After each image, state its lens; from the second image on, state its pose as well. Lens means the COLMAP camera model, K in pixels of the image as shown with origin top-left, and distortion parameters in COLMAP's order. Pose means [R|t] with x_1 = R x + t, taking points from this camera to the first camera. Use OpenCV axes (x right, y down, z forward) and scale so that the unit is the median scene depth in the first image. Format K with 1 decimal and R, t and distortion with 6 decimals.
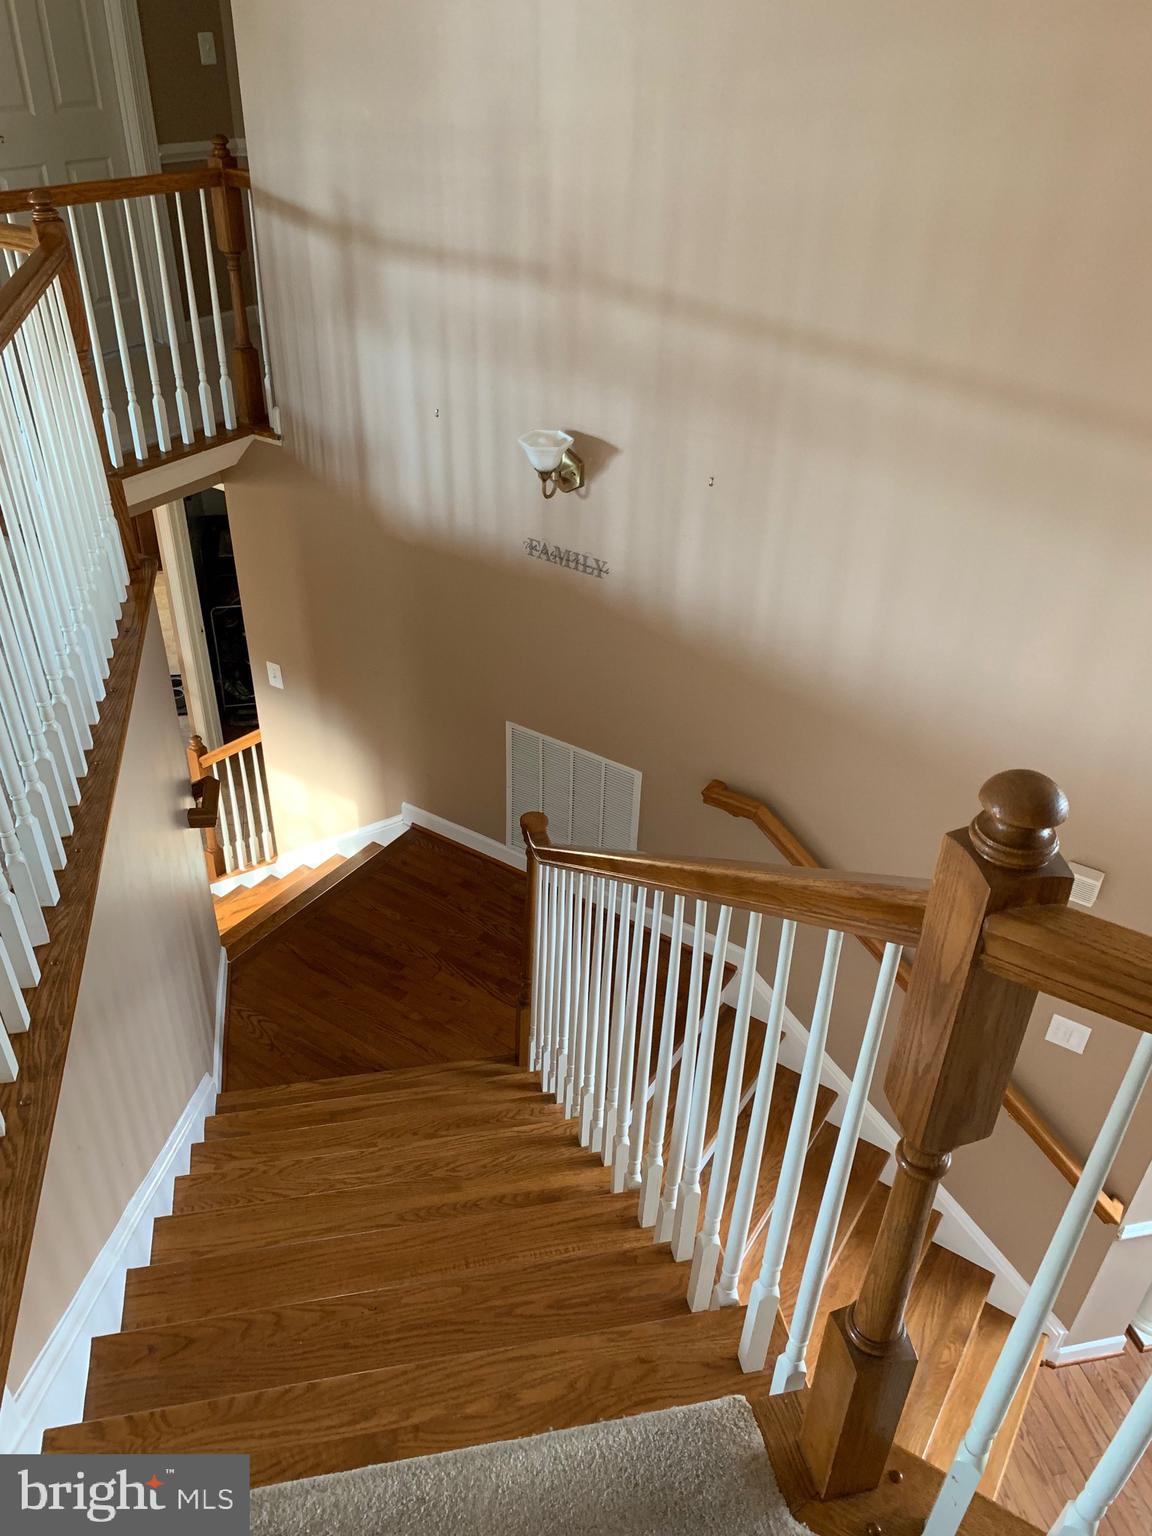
lens RADIAL K [[1165.1, 0, 575.4], [0, 1165.1, 770.7], [0, 0, 1]] dist [0.036143, -0.040728]
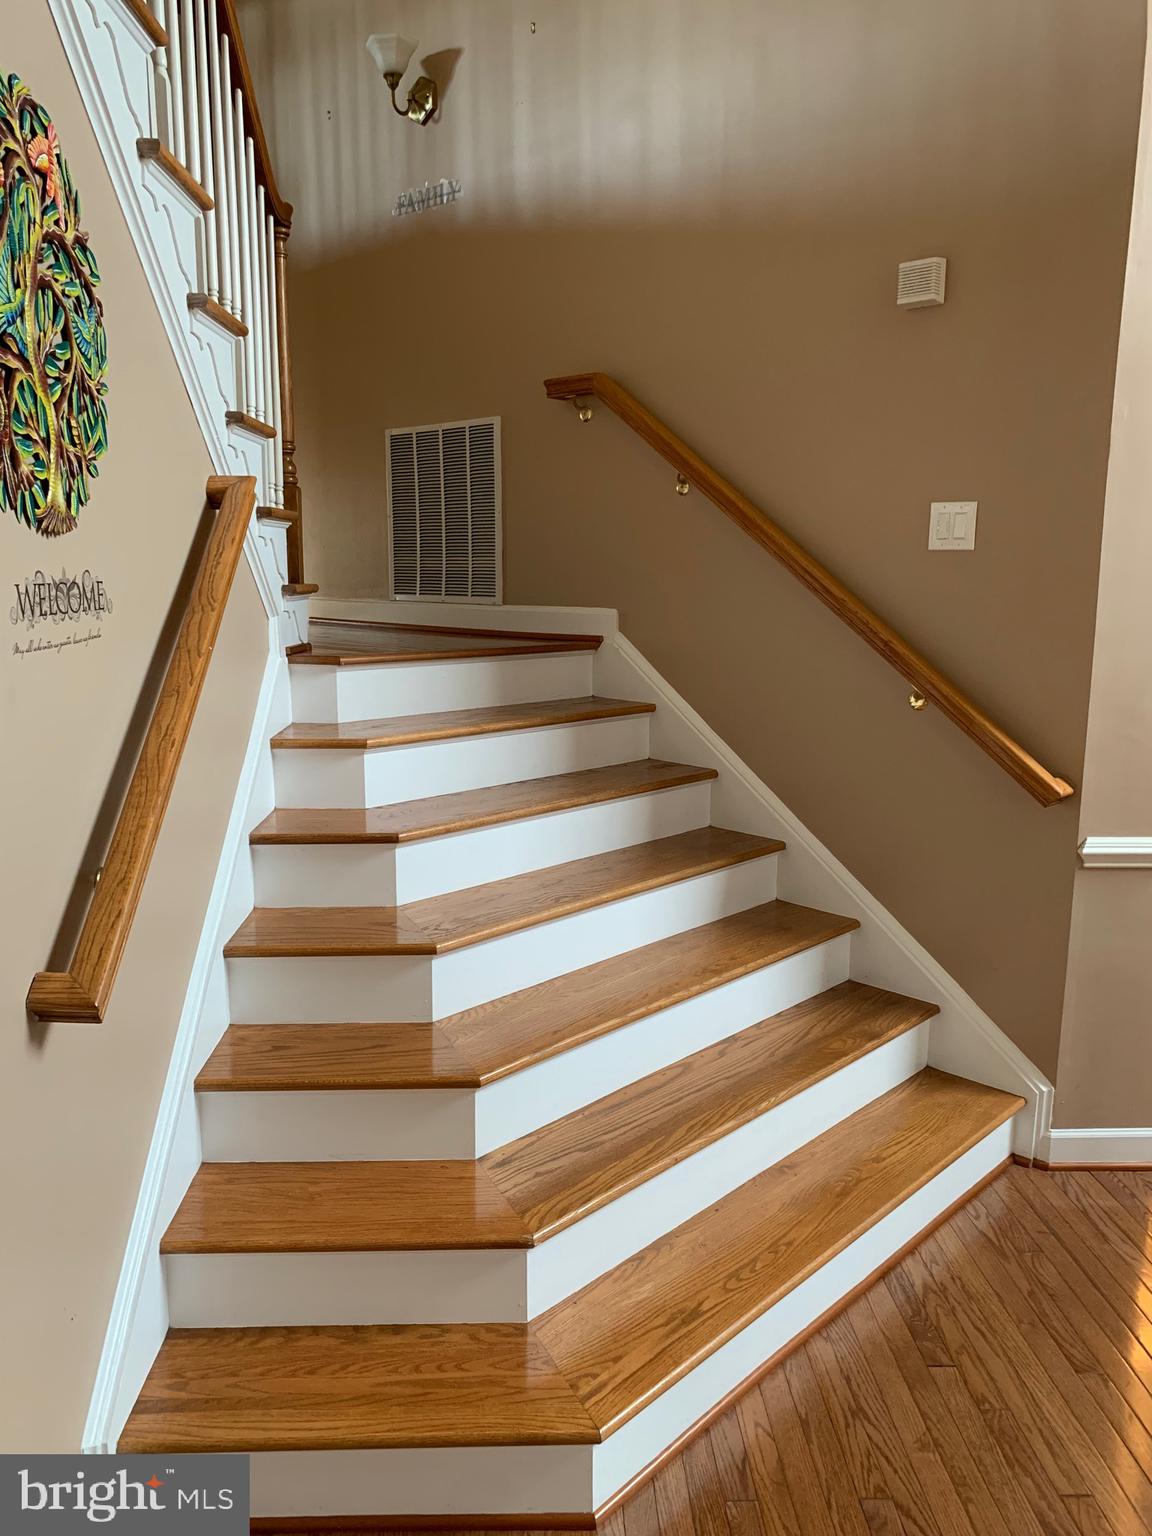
lens RADIAL K [[1165.1, 0, 573.1], [0, 1165.1, 767.3], [0, 0, 1]] dist [0.036143, -0.040728]
pose [[0.983646, 0.002885, -0.180089, 0.296428], [-0.075067, 0.915458, -0.395350, 0.649001], [0.163723, 0.402404, 0.900703, 0.314336]]
